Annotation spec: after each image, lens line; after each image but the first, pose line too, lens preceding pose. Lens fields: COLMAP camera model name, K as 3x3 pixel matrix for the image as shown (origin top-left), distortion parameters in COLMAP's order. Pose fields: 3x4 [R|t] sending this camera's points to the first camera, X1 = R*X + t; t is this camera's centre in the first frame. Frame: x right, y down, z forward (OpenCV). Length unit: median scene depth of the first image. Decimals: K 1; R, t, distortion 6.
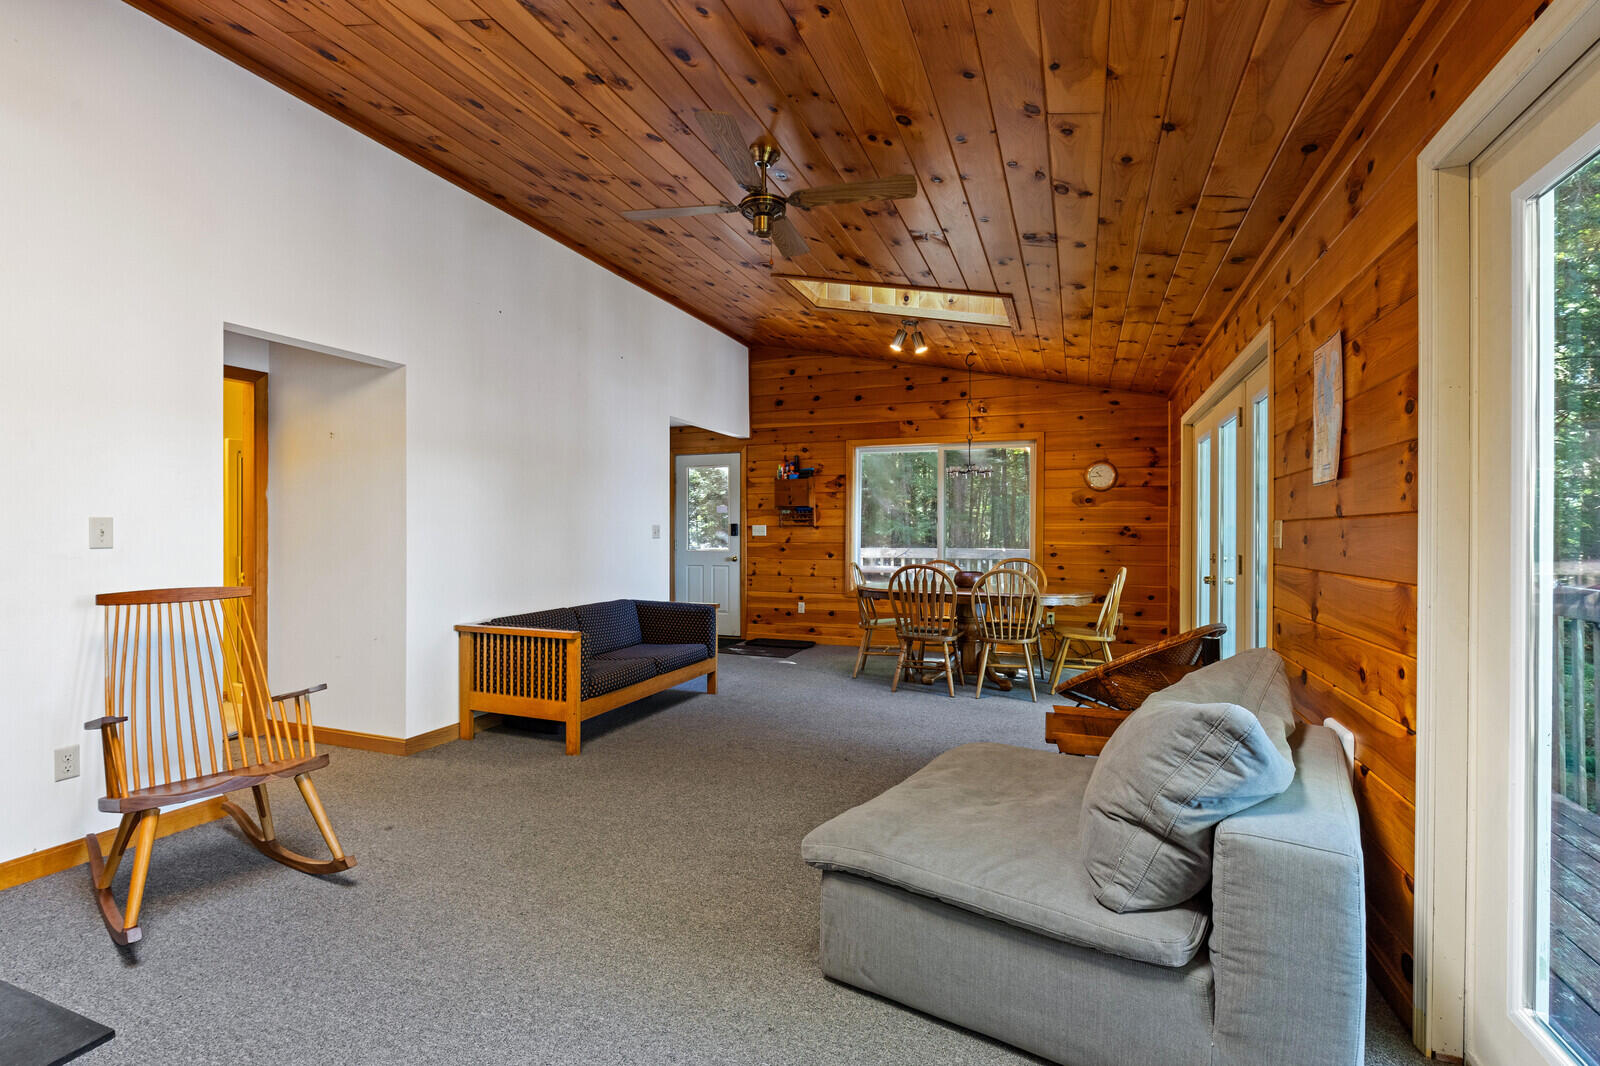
lens RADIAL K [[741.3, 0, 797.3], [0, 741.3, 532.1], [0, 0, 1]] dist [-0.002112, -0.000086]
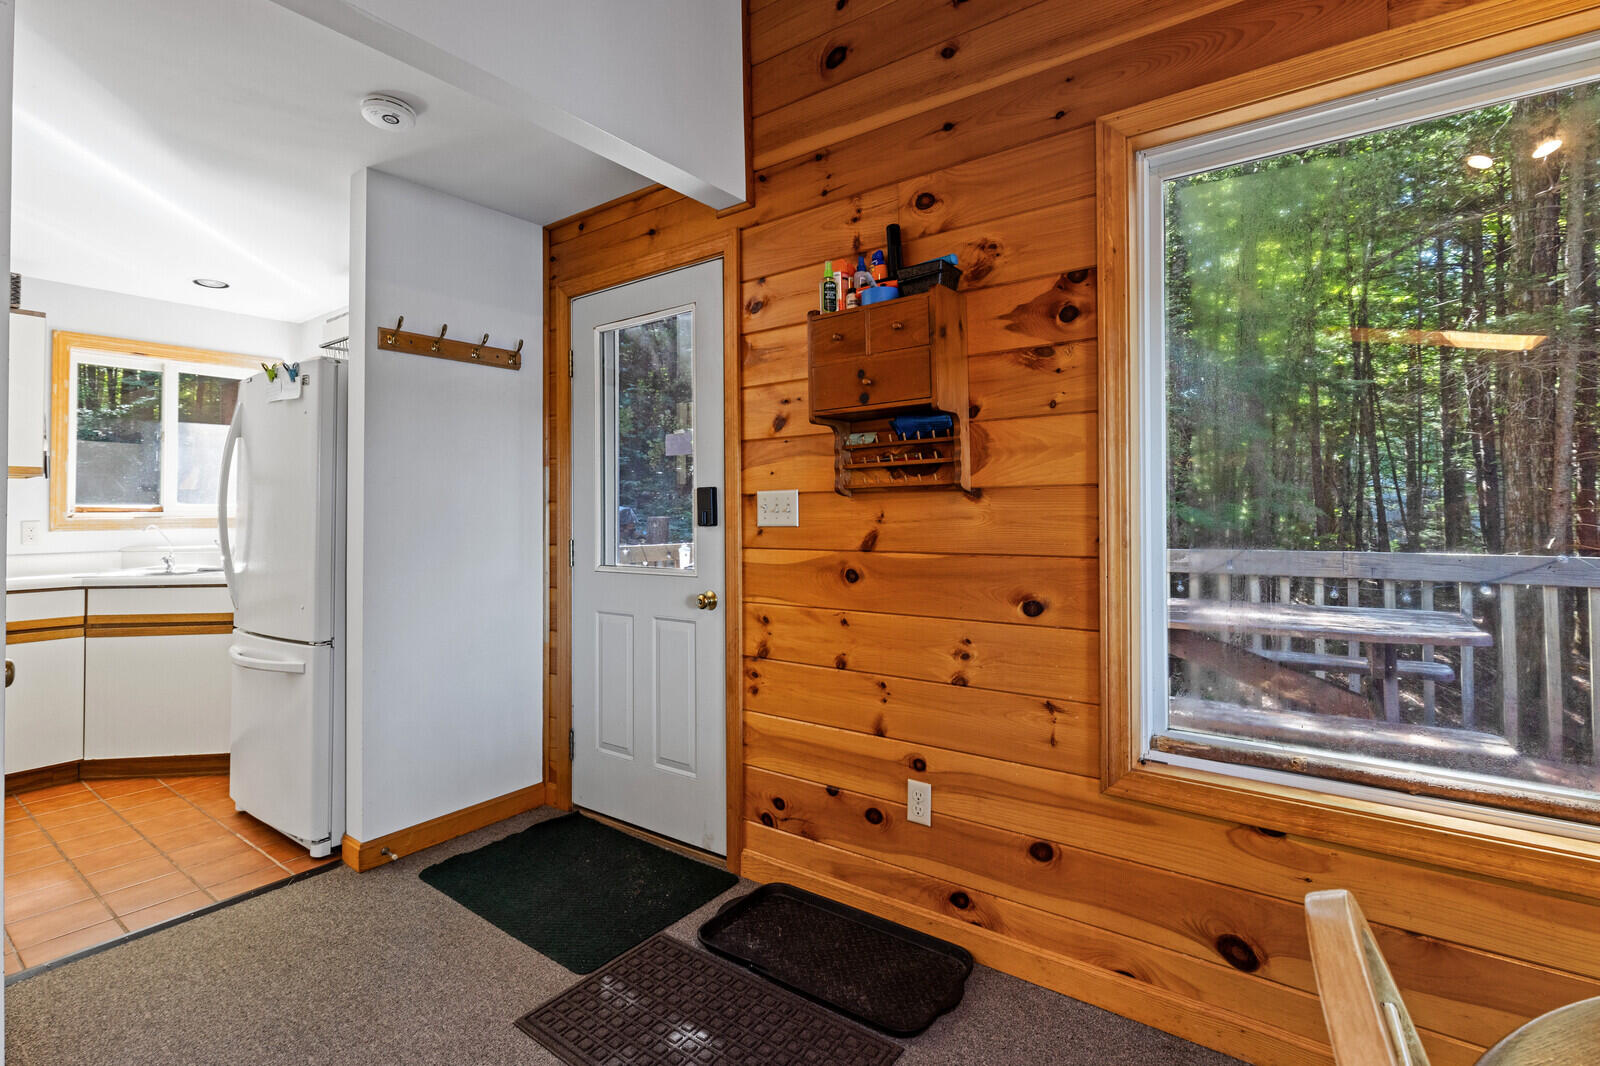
lens RADIAL K [[741.3, 0, 781.0], [0, 741.3, 501.7], [0, 0, 1]] dist [-0.002112, -0.000086]
pose [[0.957253, -0.014570, -0.288884, 0.035722], [0.009233, 0.999761, -0.019828, 0.001120], [0.289103, 0.016313, 0.957159, 0.734583]]
